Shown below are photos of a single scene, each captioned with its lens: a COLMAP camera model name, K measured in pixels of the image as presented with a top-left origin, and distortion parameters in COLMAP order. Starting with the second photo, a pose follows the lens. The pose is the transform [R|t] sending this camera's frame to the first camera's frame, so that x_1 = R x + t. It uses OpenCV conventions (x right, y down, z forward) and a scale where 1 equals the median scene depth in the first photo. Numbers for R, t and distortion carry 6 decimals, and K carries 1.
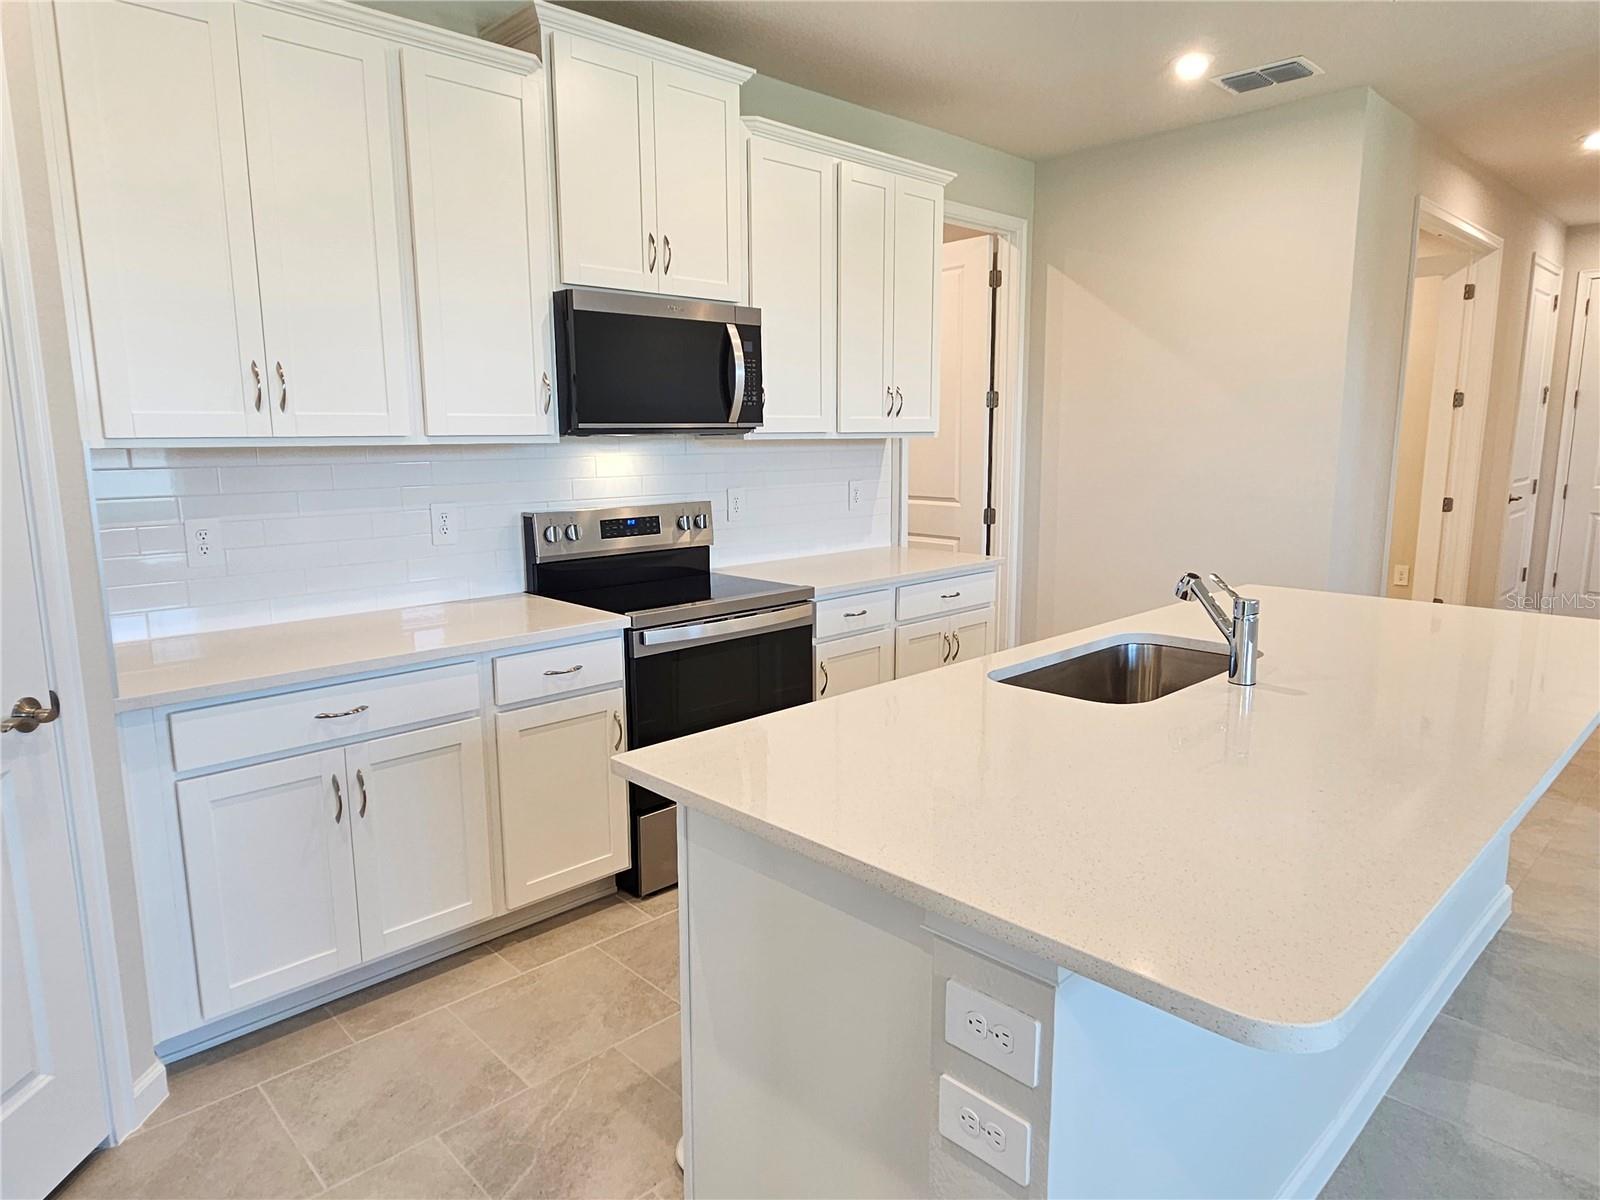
lens RADIAL K [[989.9, 0, 794.4], [0, 989.9, 596.8], [0, 0, 1]] dist [0.001317, 0.001560]
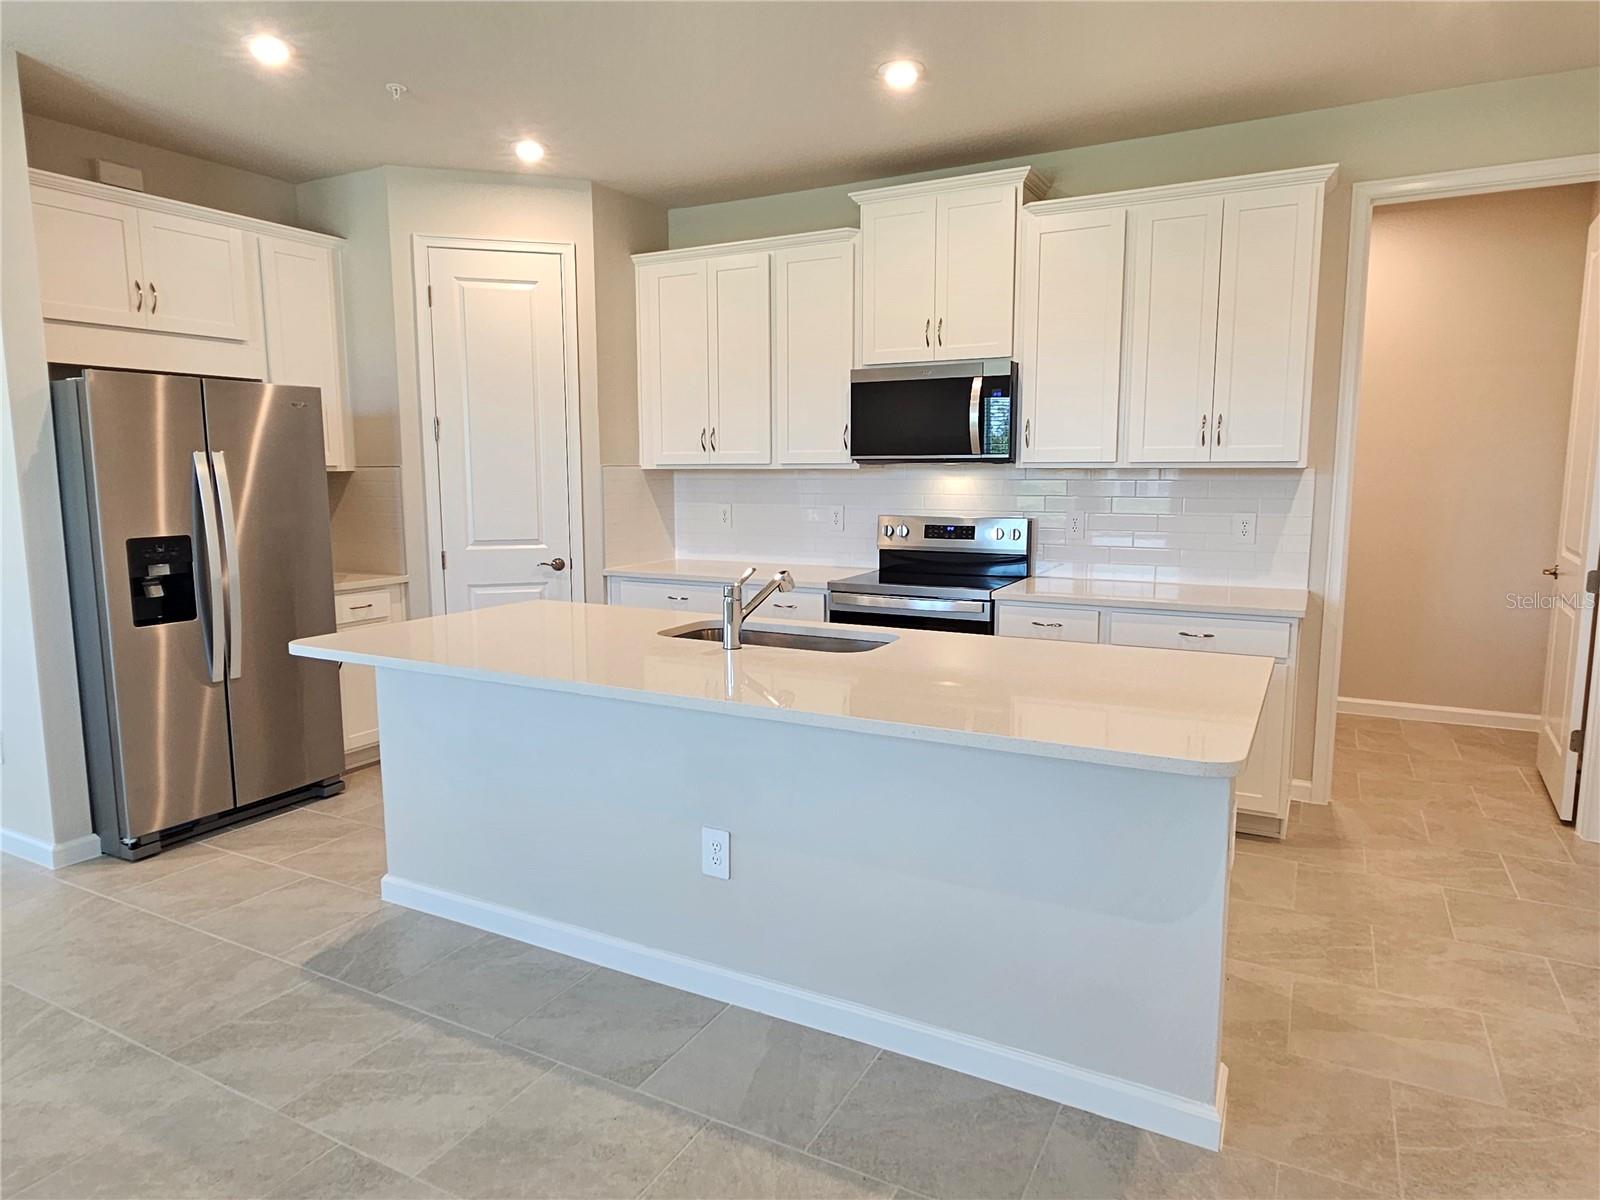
lens RADIAL K [[989.9, 0, 791.9], [0, 989.9, 594.3], [0, 0, 1]] dist [0.001317, 0.001560]
pose [[0.303605, 0.126388, -0.944378, 1.084709], [-0.155307, 0.984472, 0.081824, -0.066716], [0.940055, 0.121826, 0.318519, 0.397701]]
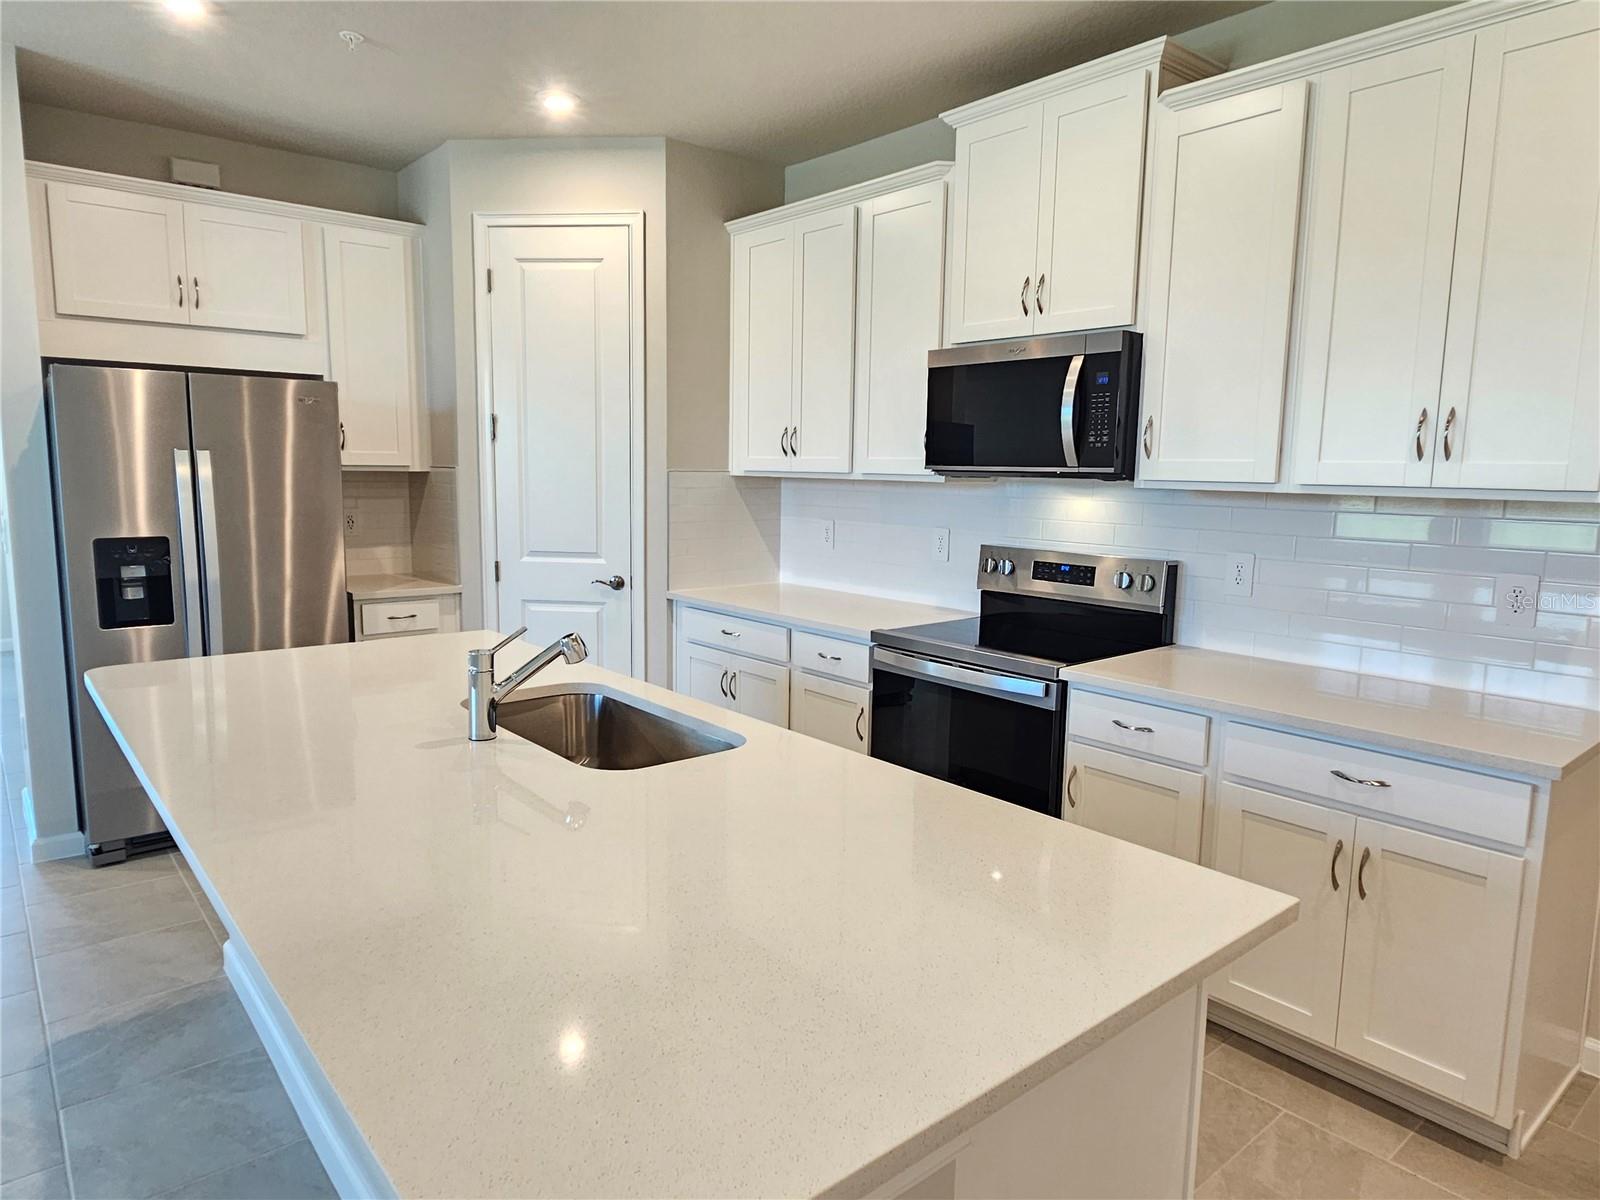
lens RADIAL K [[989.9, 0, 790.7], [0, 989.9, 597.0], [0, 0, 1]] dist [0.001317, 0.001560]
pose [[-0.070502, 0.136616, -0.988112, 0.843056], [-0.178996, 0.972766, 0.147266, -0.148009], [0.981320, 0.187251, -0.044128, 0.815006]]
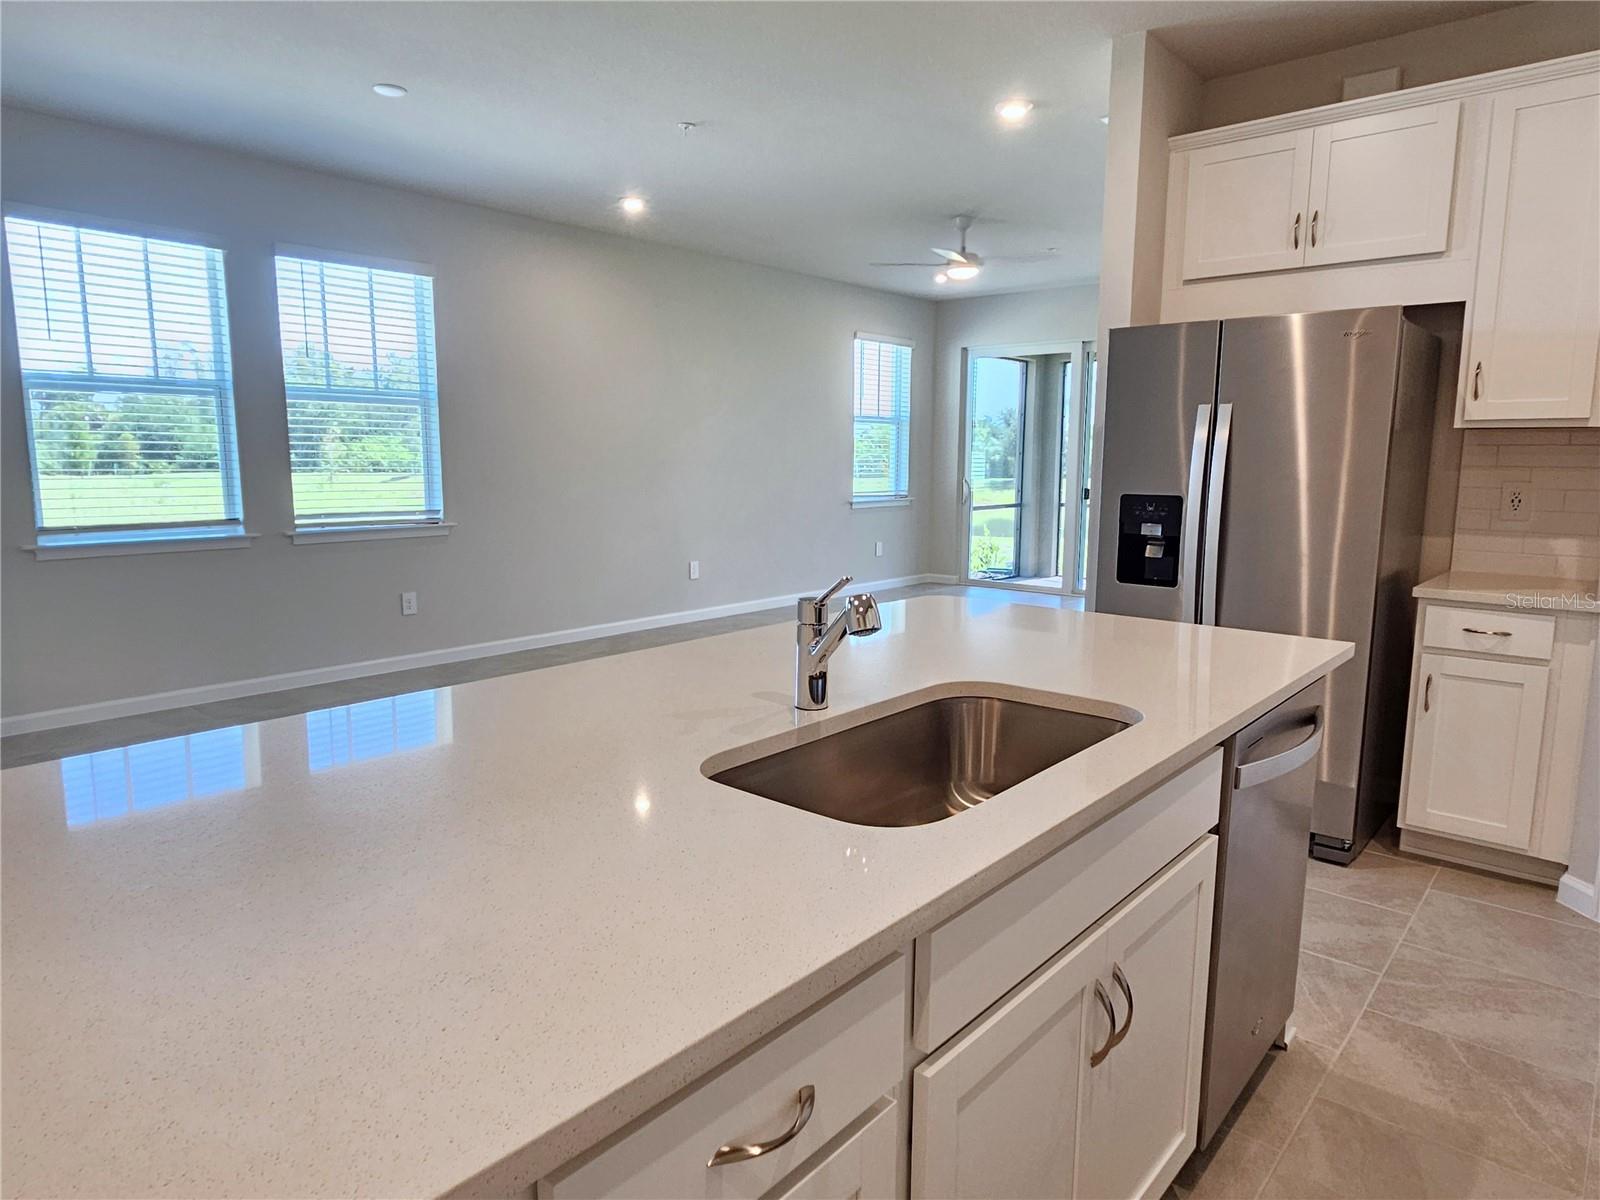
lens RADIAL K [[989.9, 0, 795.0], [0, 989.9, 596.1], [0, 0, 1]] dist [0.001317, 0.001560]
pose [[-0.996705, 0.013273, -0.080020, 0.321895], [-0.011729, 0.952568, 0.304101, -0.142136], [0.080261, 0.304038, -0.949273, 1.060921]]
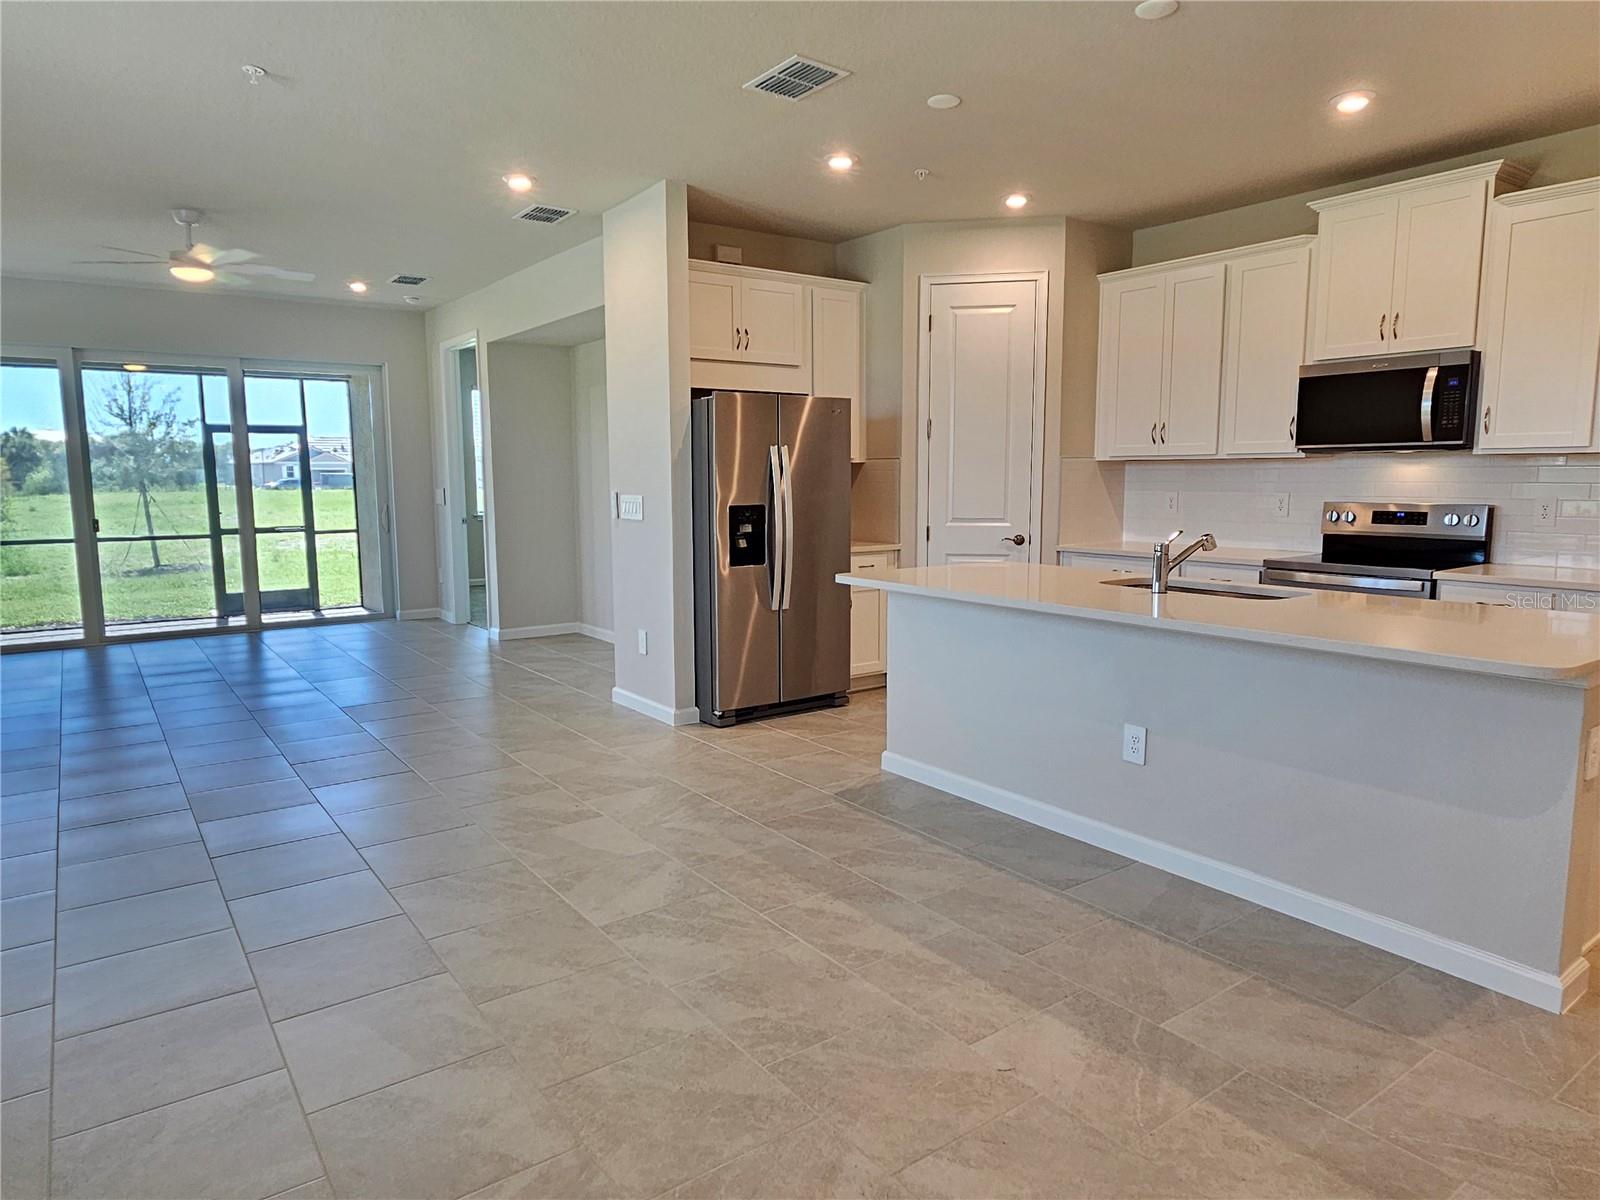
lens RADIAL K [[989.9, 0, 790.7], [0, 989.9, 598.1], [0, 0, 1]] dist [0.001317, 0.001560]
pose [[-0.140917, 0.130210, -0.981421, 1.382399], [-0.157882, 0.975671, 0.152116, -0.039036], [0.977351, 0.176385, -0.116931, 0.361780]]
